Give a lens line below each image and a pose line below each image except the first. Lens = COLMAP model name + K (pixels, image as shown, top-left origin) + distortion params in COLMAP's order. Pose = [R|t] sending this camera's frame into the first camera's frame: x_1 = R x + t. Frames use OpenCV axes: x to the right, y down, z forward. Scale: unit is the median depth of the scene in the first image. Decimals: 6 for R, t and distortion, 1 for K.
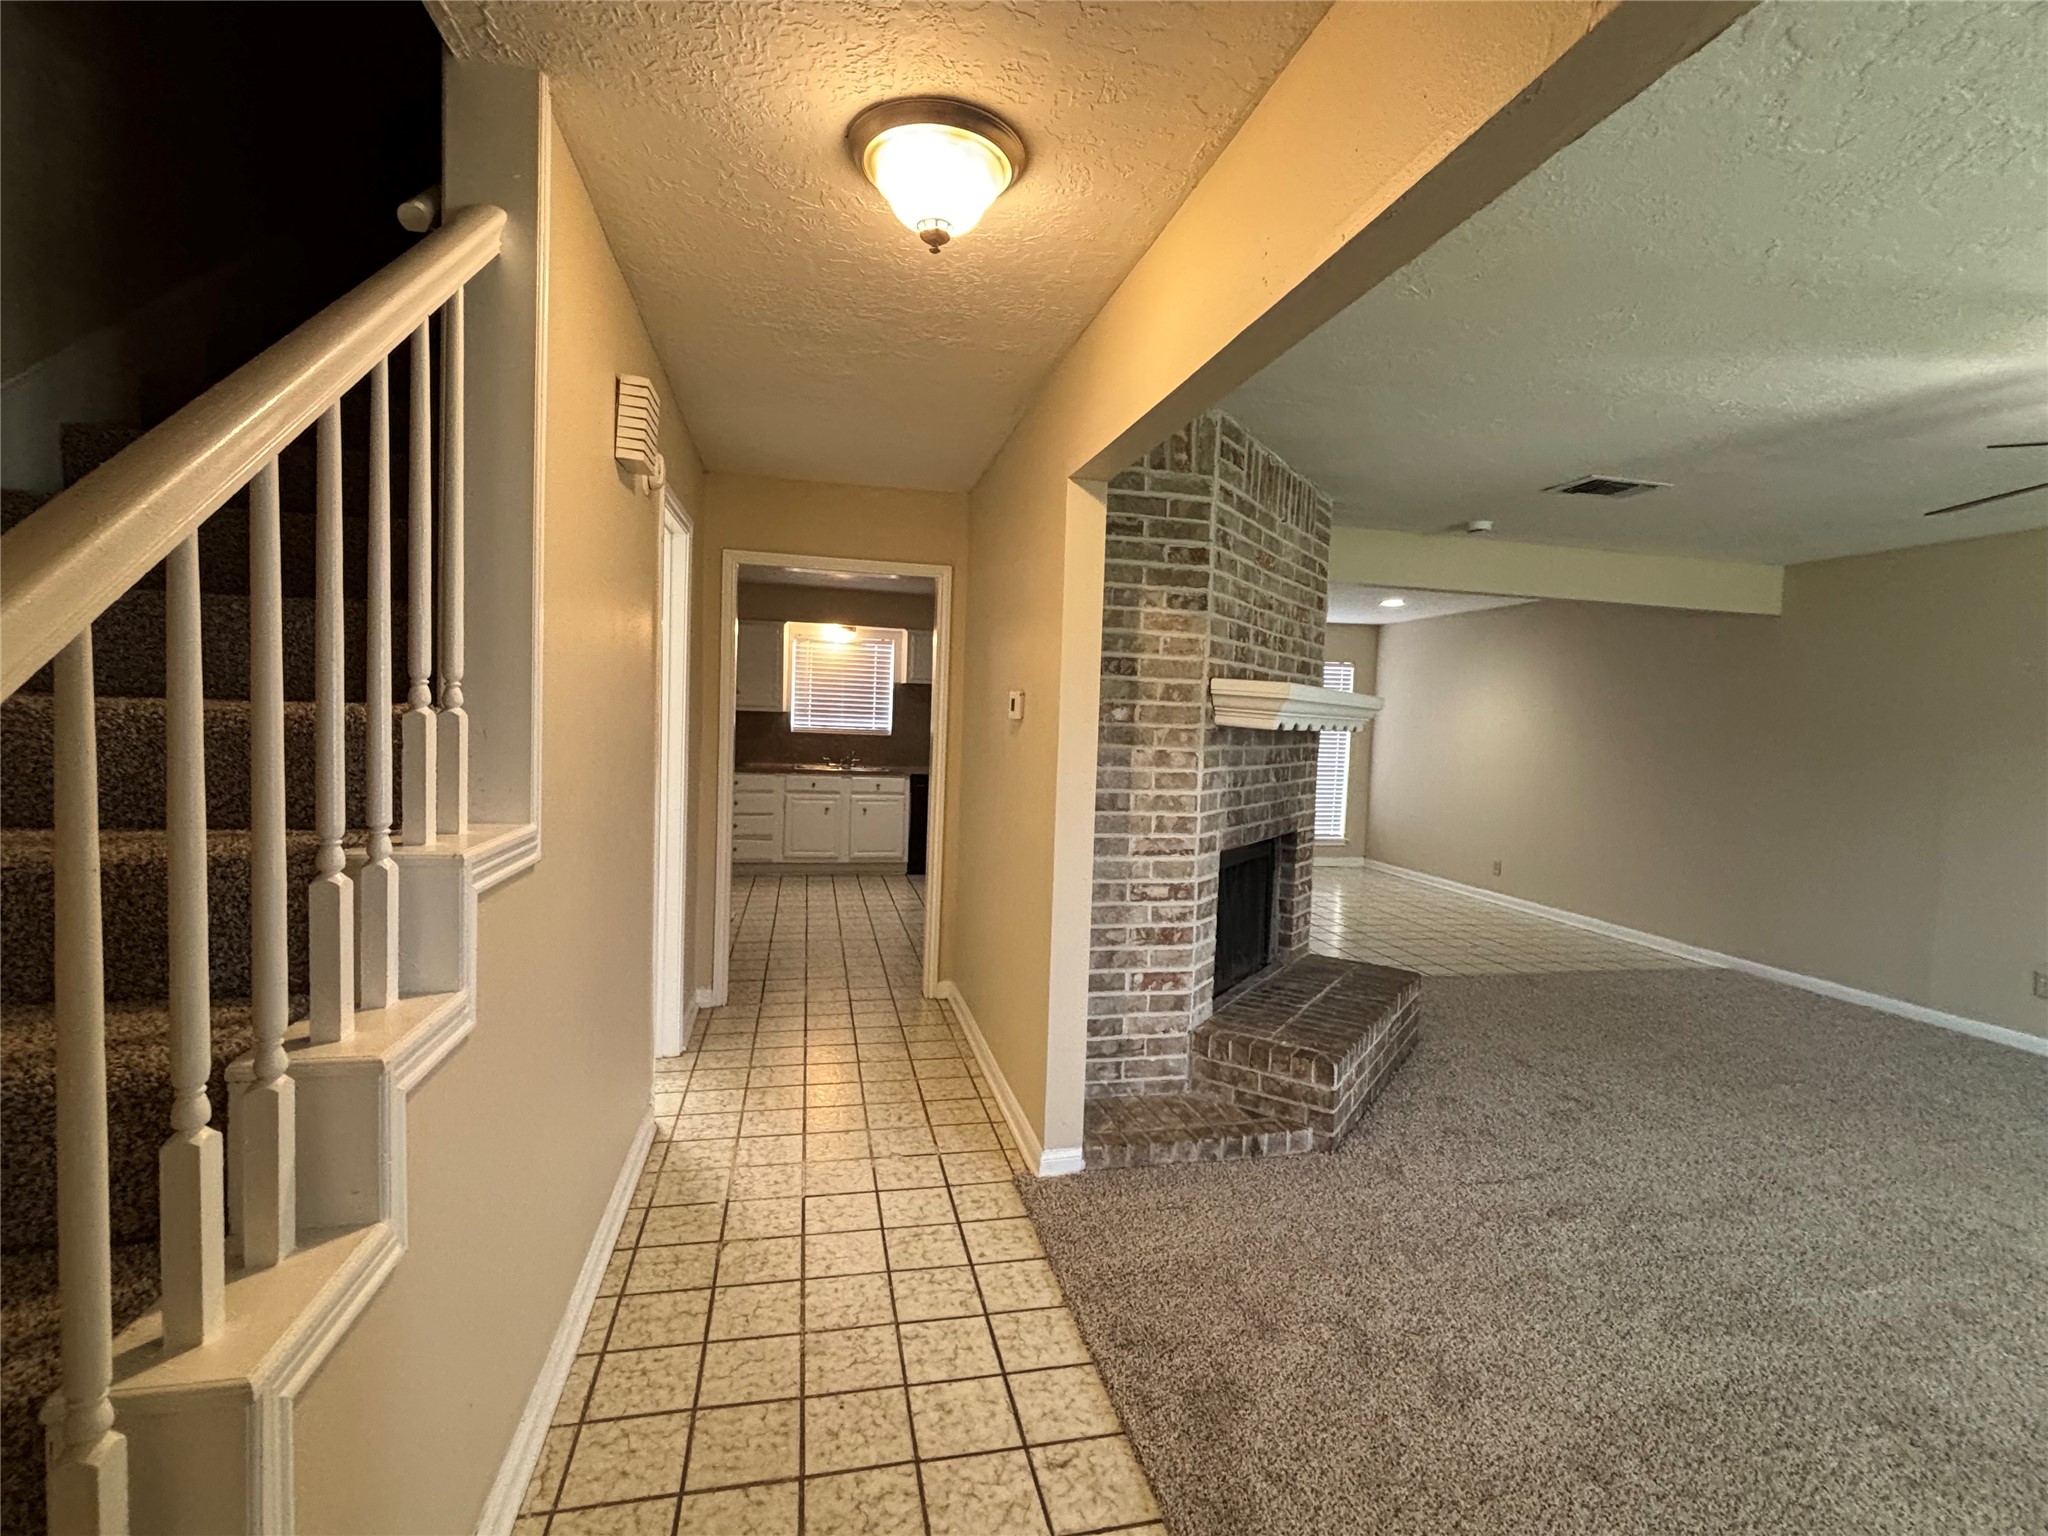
lens RADIAL K [[958.0, 0, 1020.9], [0, 958.0, 756.0], [0, 0, 1]] dist [0.001925, 0.000750]
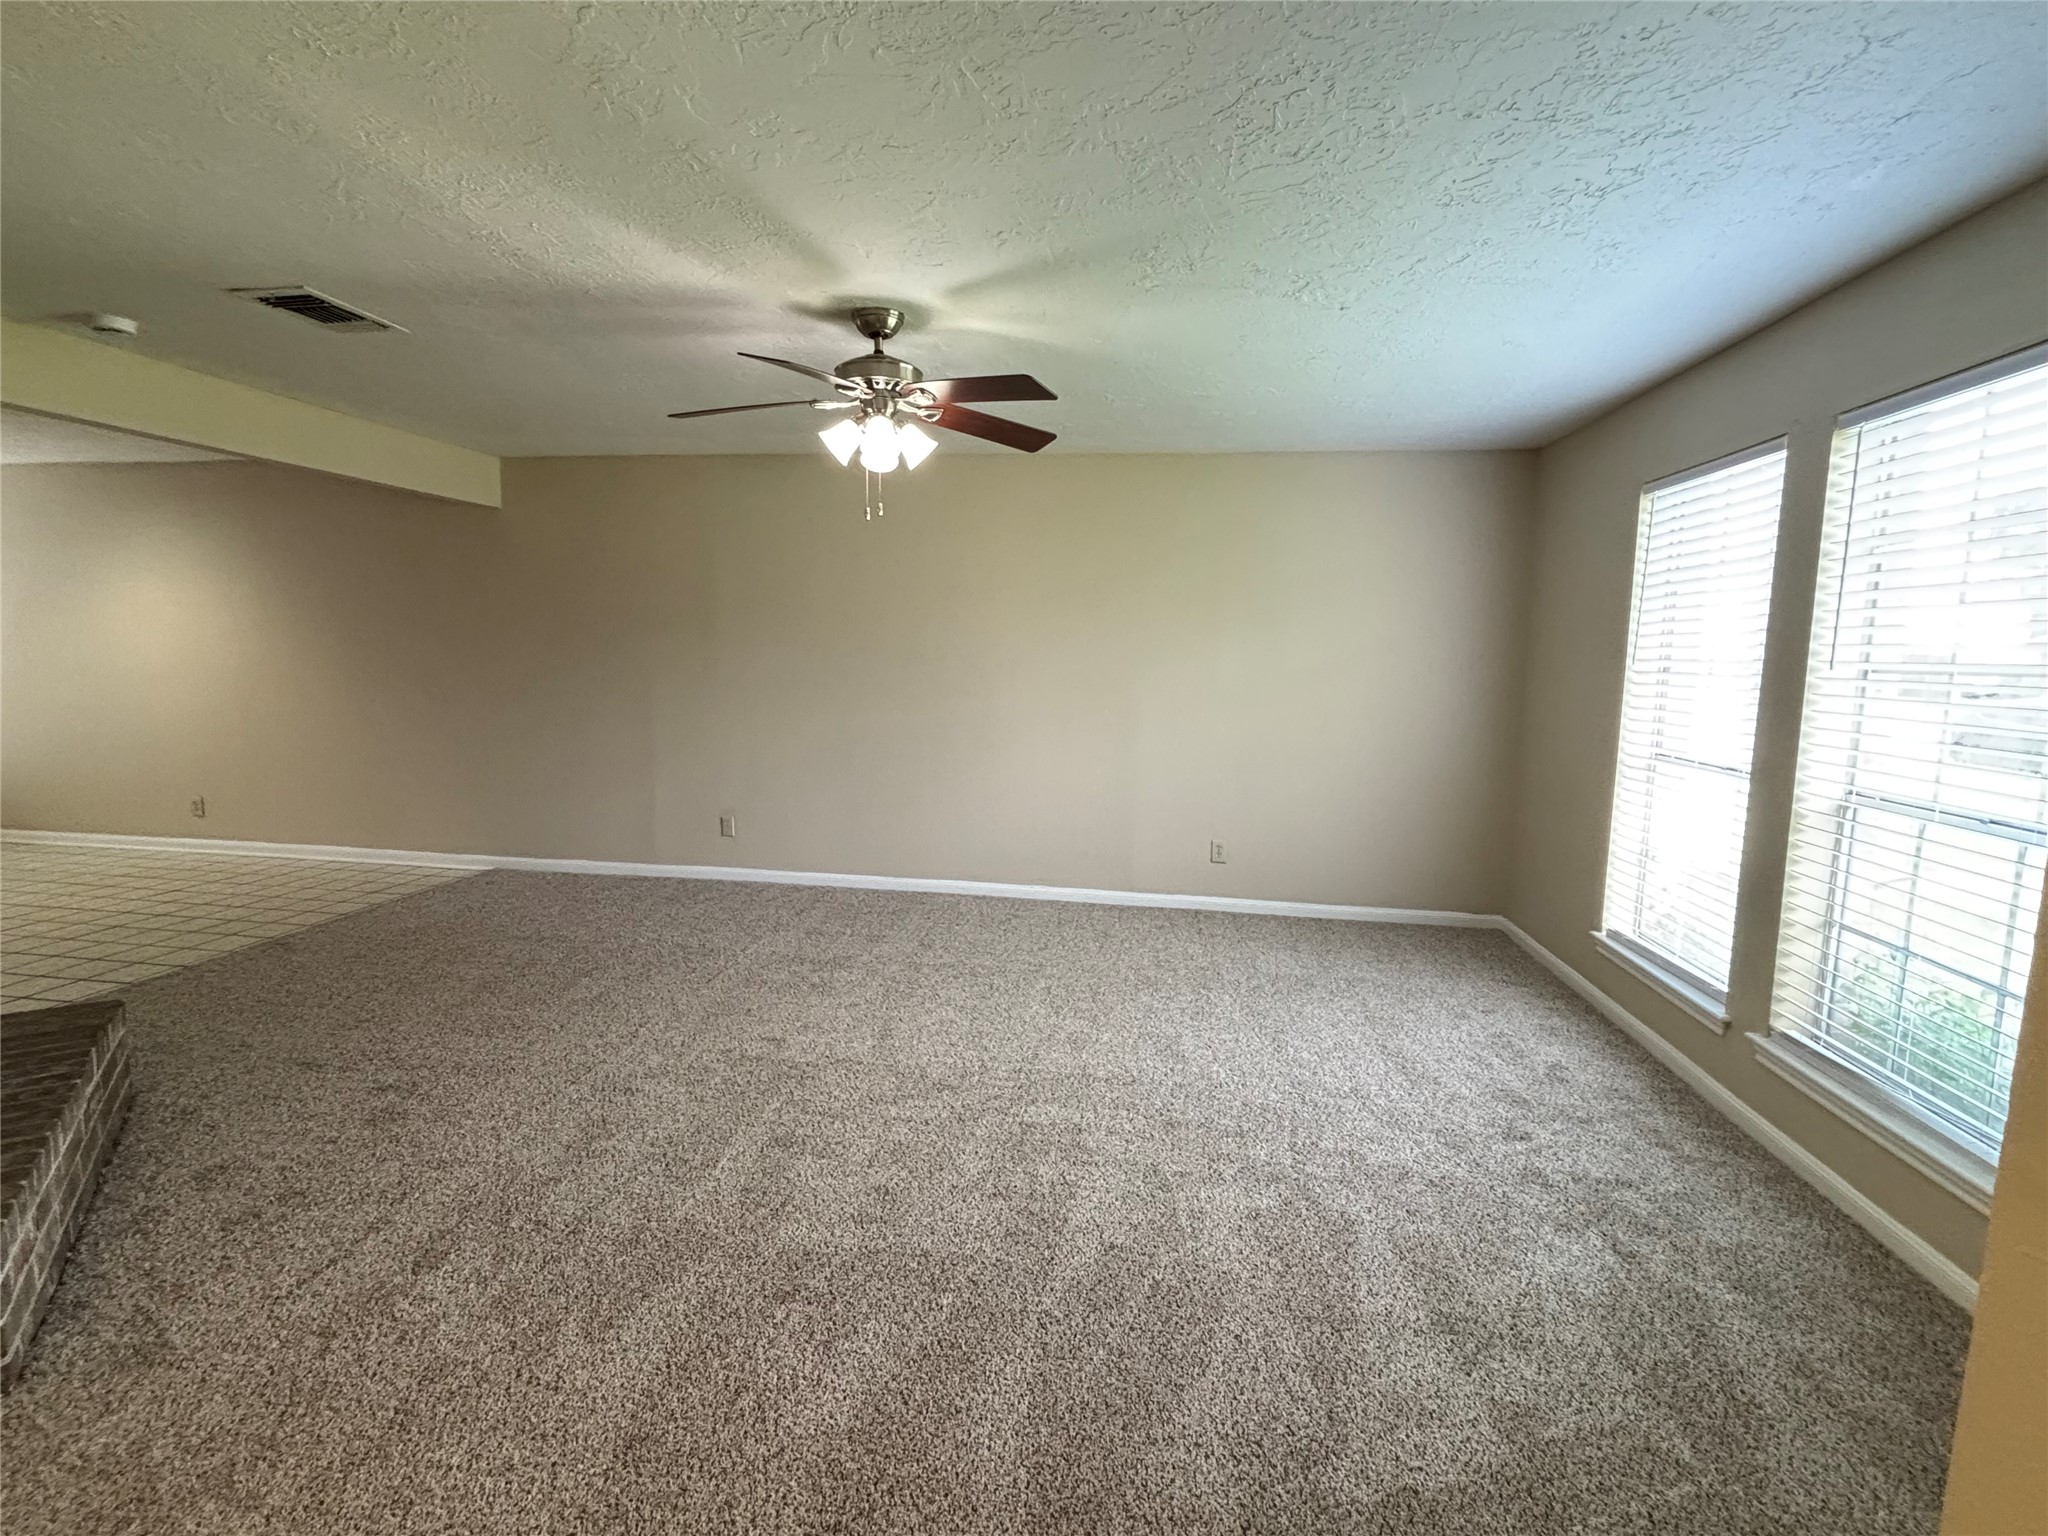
lens RADIAL K [[944.8, 0, 1024.0], [0, 944.8, 768.0], [0, 0, 1]] dist [0.004030, 0.000151]
pose [[0.354095, -0.142347, 0.924313, 0.067887], [0.026607, 0.989482, 0.142190, -0.013432], [-0.934831, -0.025756, 0.354158, 0.242745]]
